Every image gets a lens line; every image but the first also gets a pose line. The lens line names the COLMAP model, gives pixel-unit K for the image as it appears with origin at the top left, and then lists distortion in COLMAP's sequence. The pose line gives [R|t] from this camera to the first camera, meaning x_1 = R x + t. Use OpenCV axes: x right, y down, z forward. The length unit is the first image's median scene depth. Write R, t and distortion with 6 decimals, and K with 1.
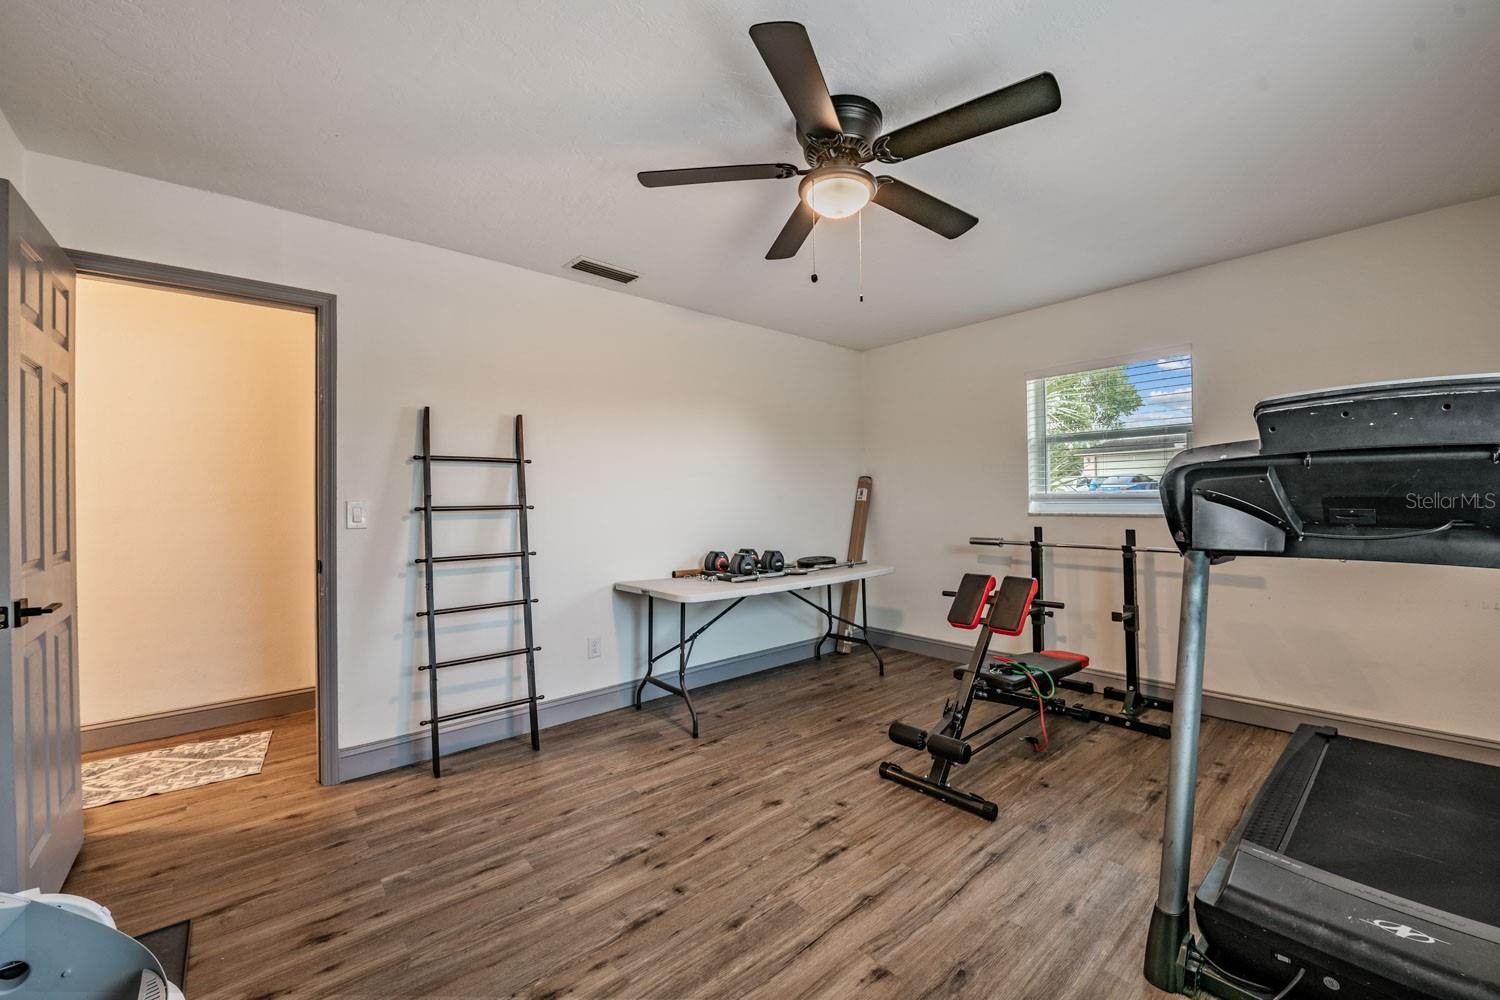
lens RADIAL K [[586.9, 0, 750.0], [0, 586.9, 500.0], [0, 0, 1]] dist [-0.011320, -0.000102]
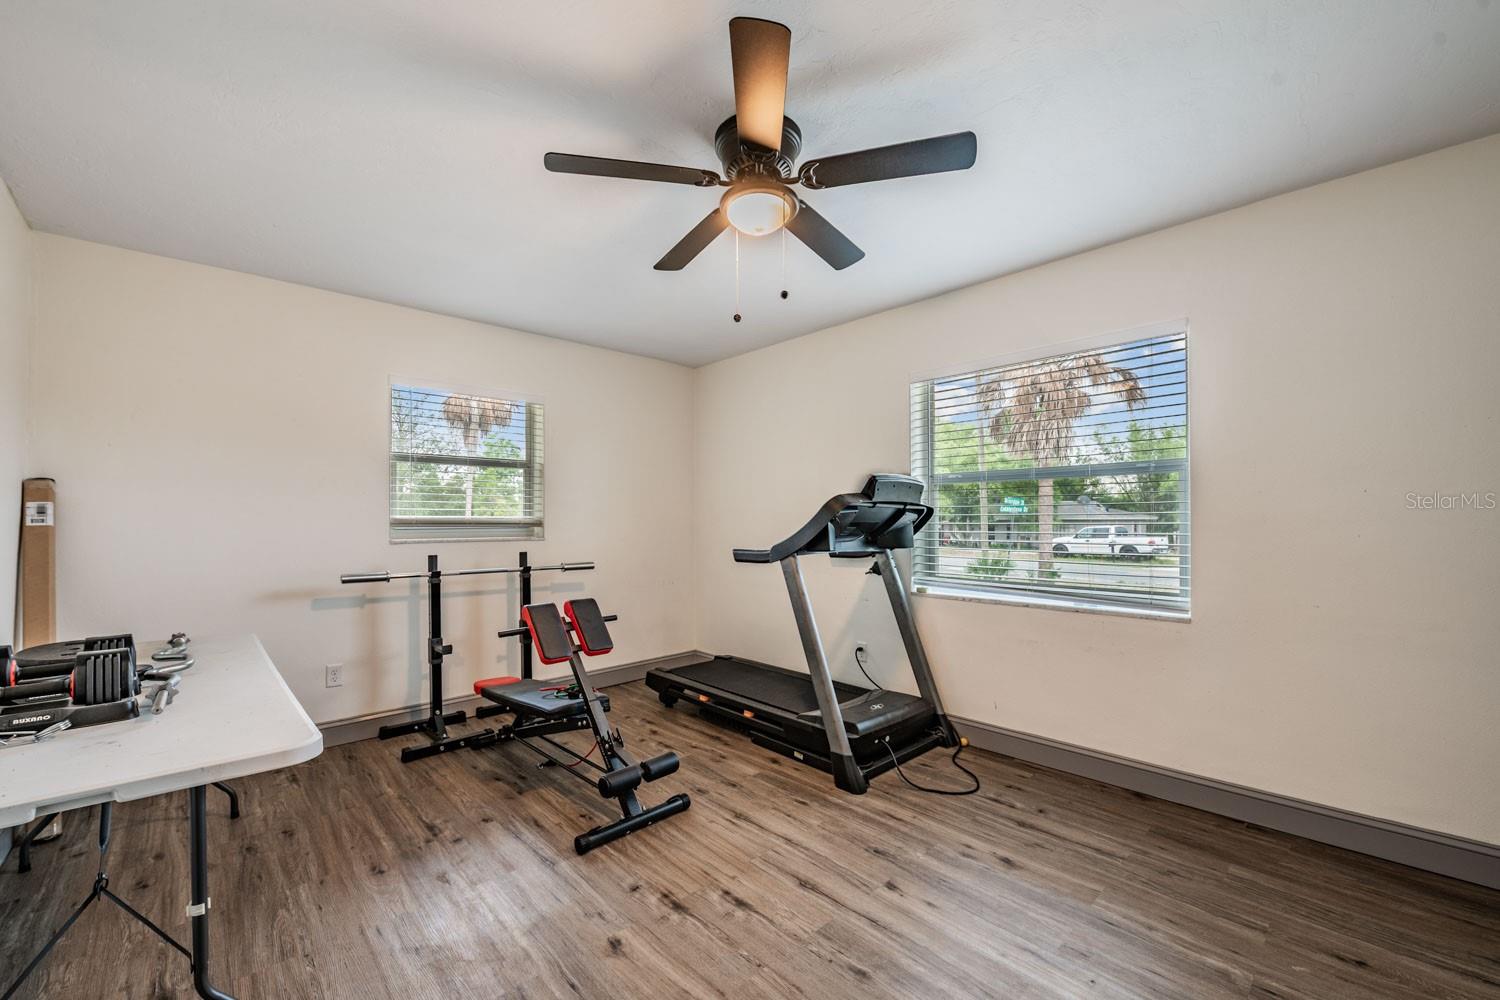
lens RADIAL K [[586.9, 0, 750.0], [0, 586.9, 500.0], [0, 0, 1]] dist [-0.011320, -0.000102]
pose [[-0.047905, 0.055395, 0.997315, -0.640593], [0.010894, 0.998431, -0.054934, 0.026375], [-0.998792, 0.008233, -0.048433, 0.814168]]
